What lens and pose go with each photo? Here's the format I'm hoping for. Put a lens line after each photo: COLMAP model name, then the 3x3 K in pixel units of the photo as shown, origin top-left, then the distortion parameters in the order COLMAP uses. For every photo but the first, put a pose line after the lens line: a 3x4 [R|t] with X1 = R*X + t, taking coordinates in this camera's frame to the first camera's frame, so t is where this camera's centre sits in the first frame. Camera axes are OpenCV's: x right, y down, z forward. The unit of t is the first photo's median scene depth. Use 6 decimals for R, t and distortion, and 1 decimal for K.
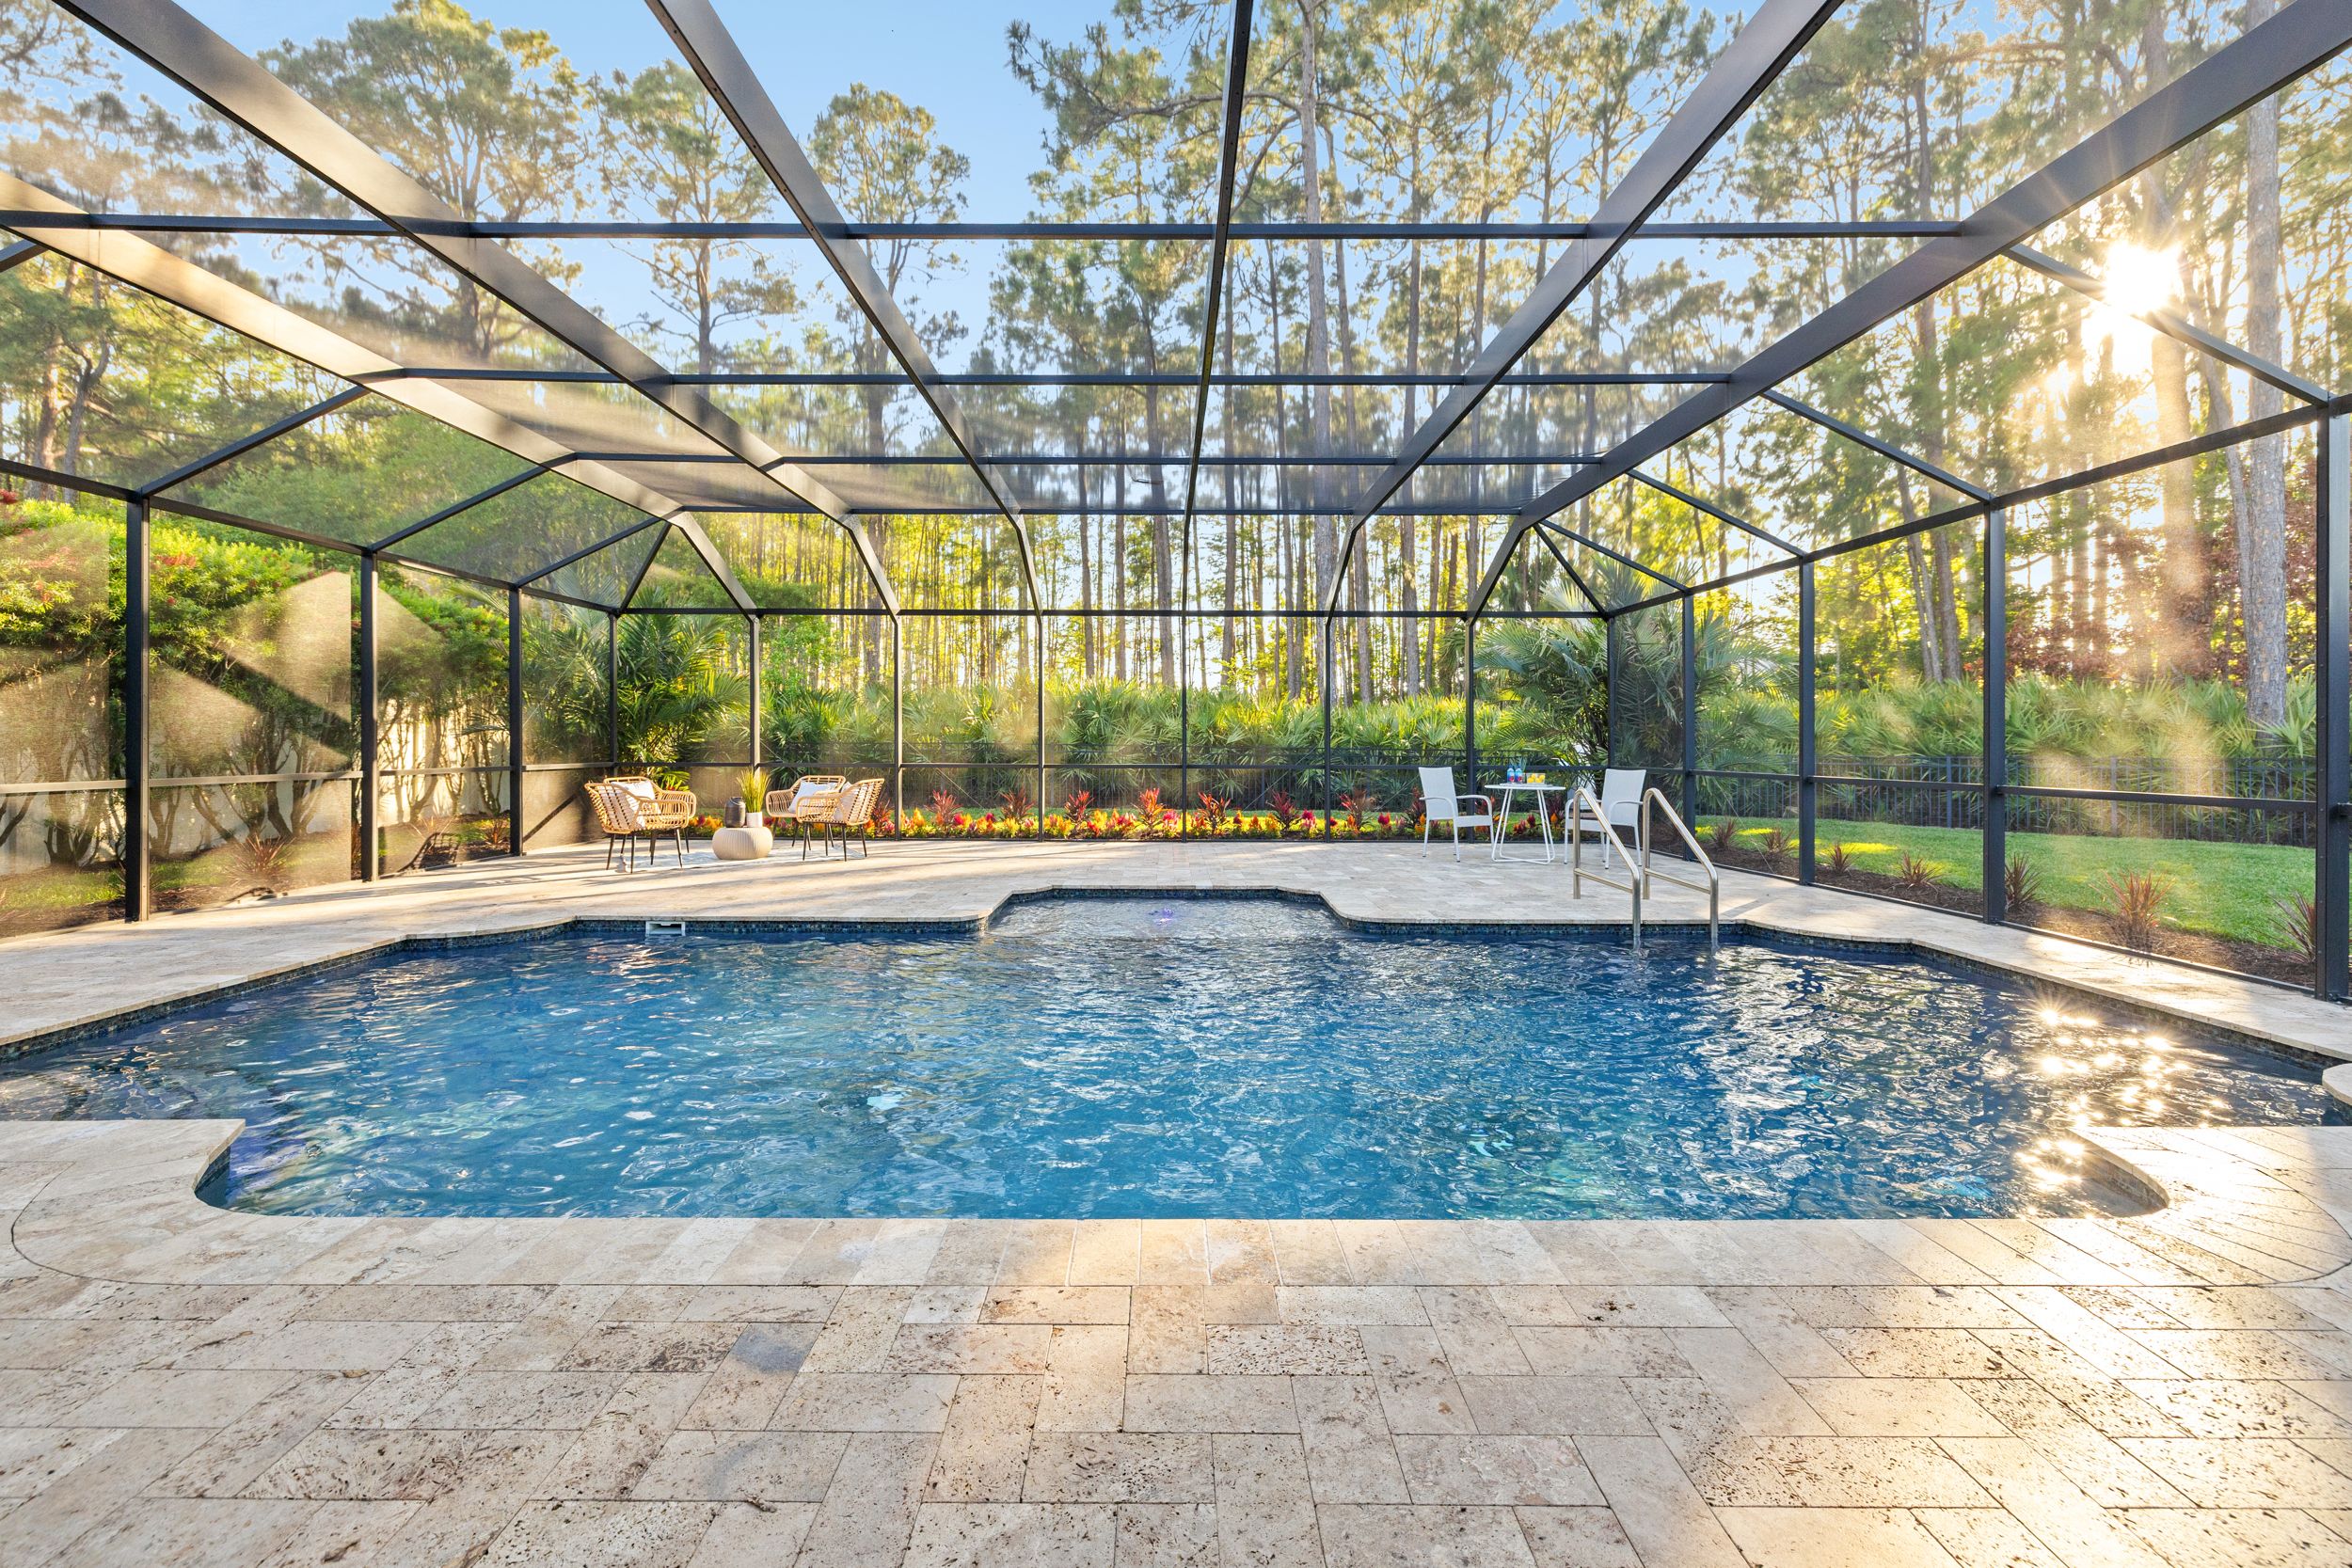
lens RADIAL K [[986.7, 0, 1167.9], [0, 986.7, 736.8], [0, 0, 1]] dist [0.000198, 0.000232]
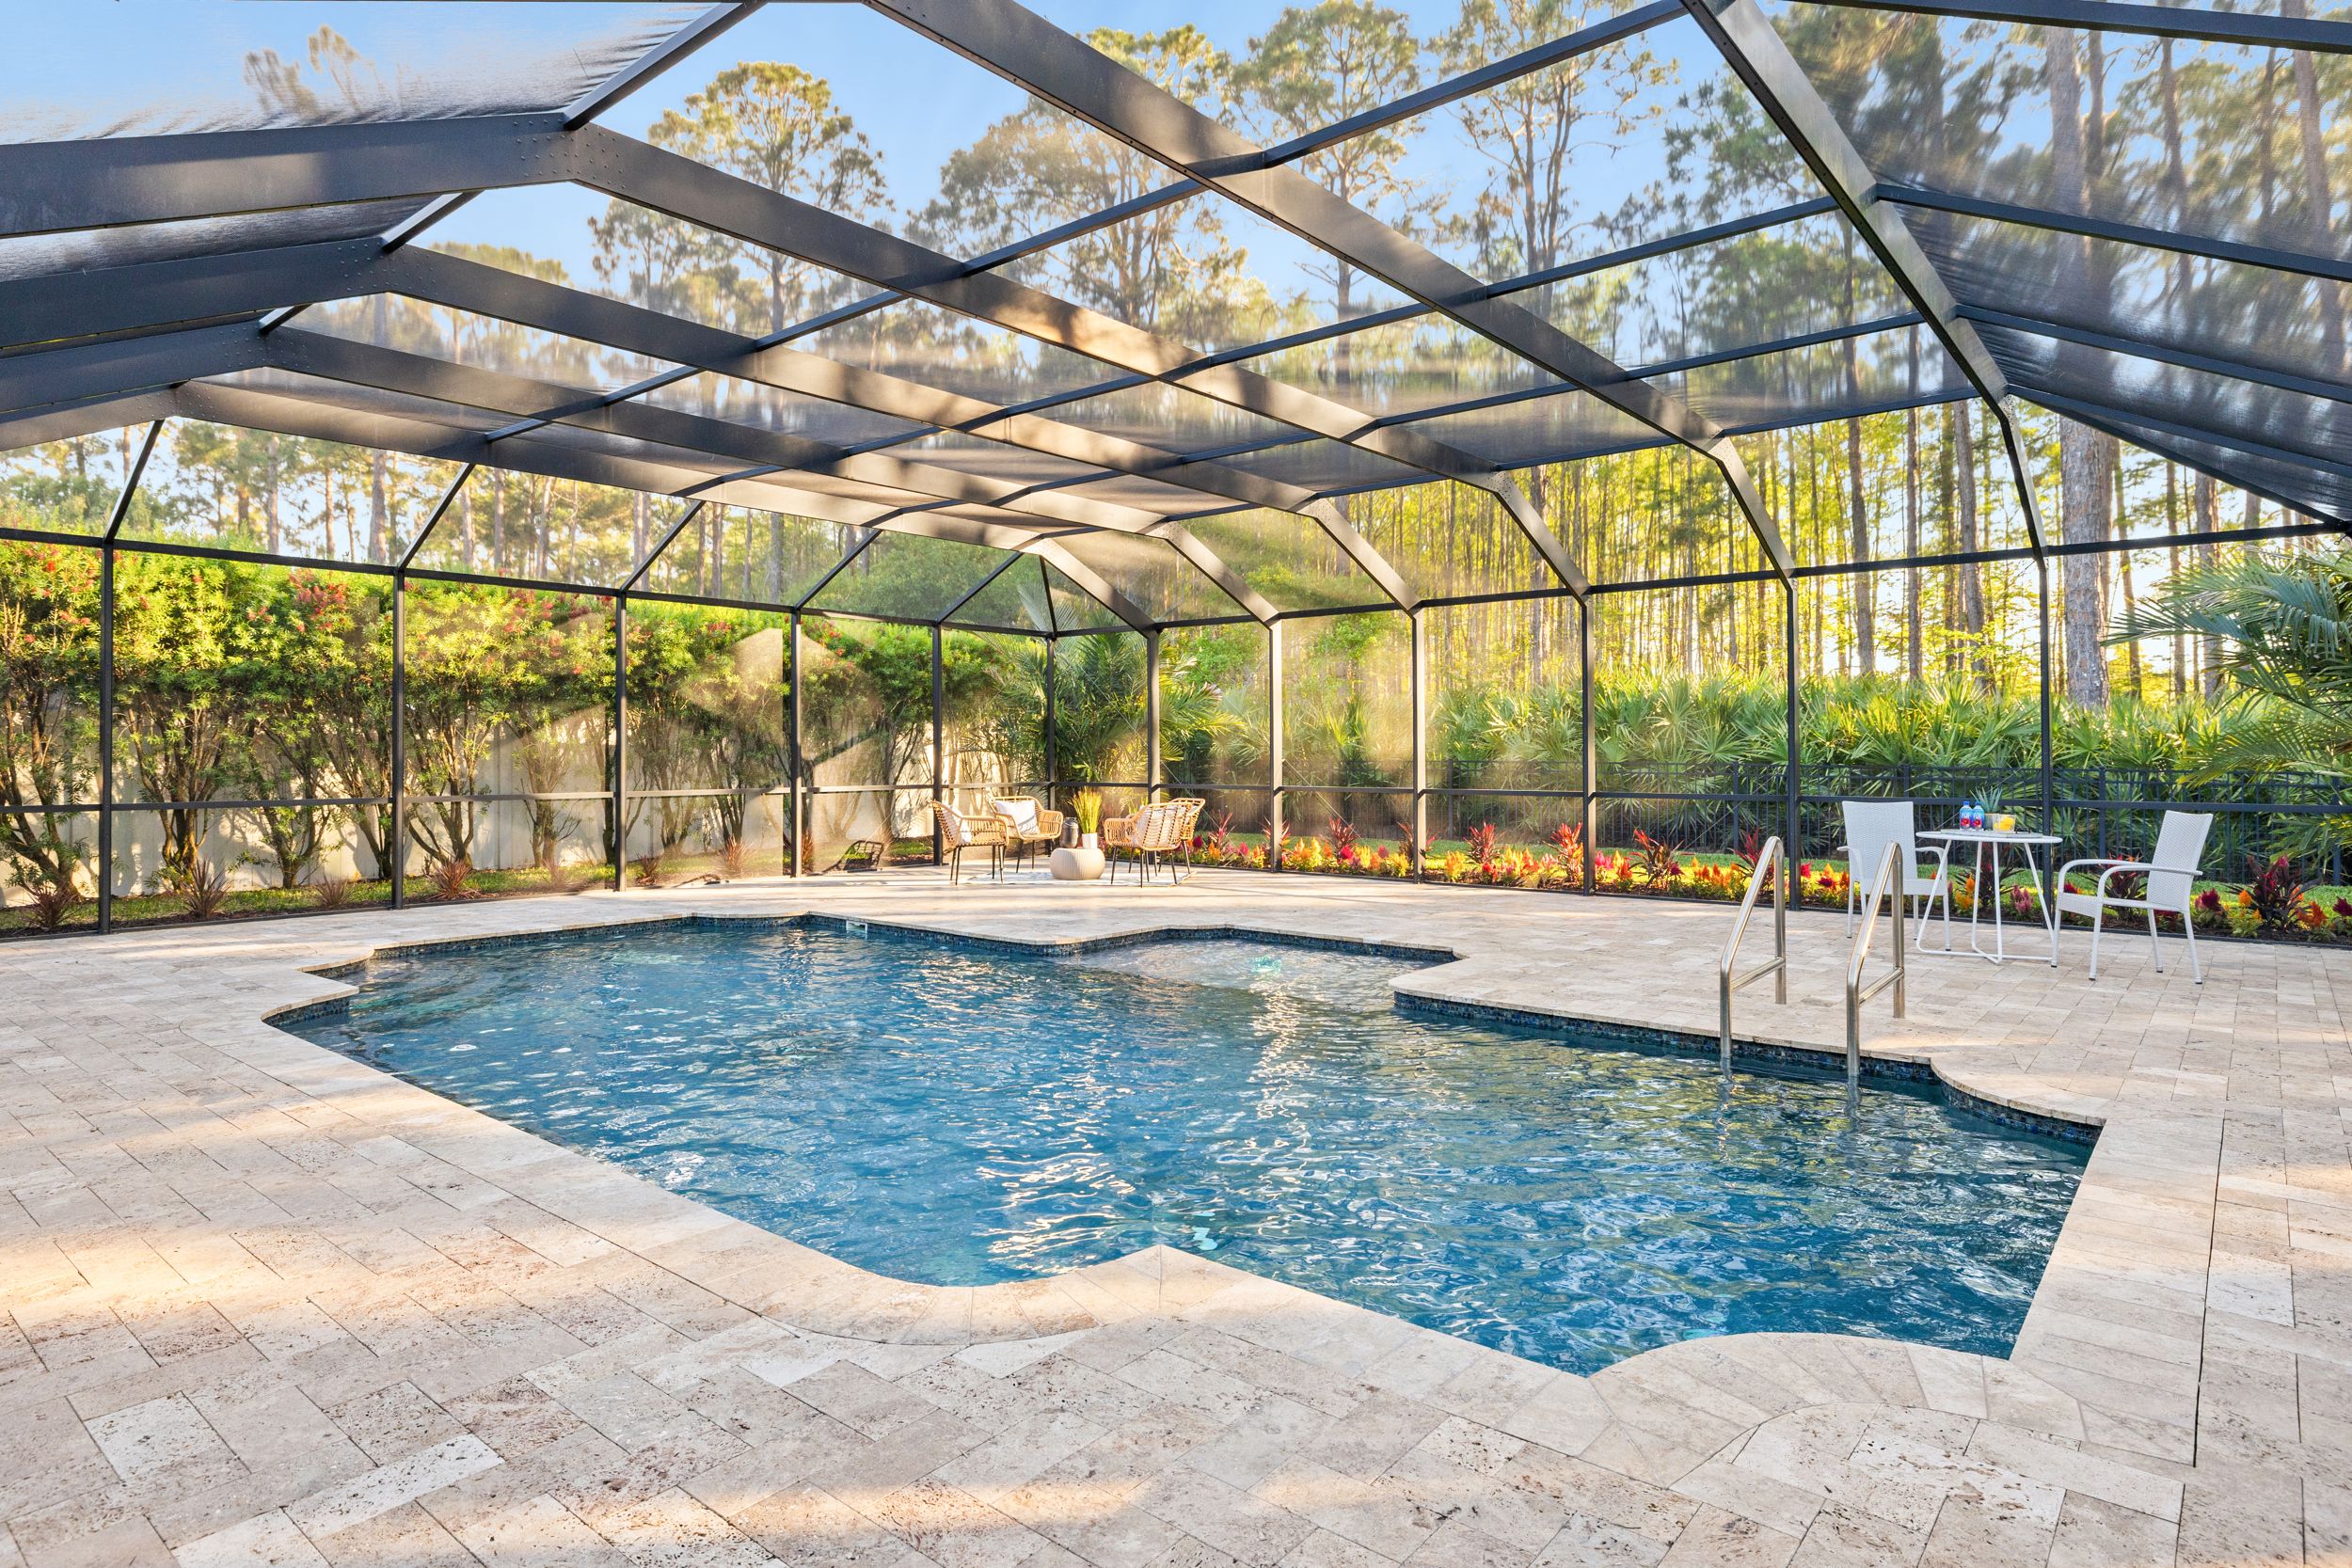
lens RADIAL K [[1291.5, 0, 1169.7], [0, 1291.5, 743.0], [0, 0, 1]] dist [0.003061, 0.000274]
pose [[0.766954, -0.009607, -0.641630, 0.386604], [0.006594, 0.999953, -0.007090, -0.003823], [0.641668, 0.001207, 0.766981, 0.042408]]
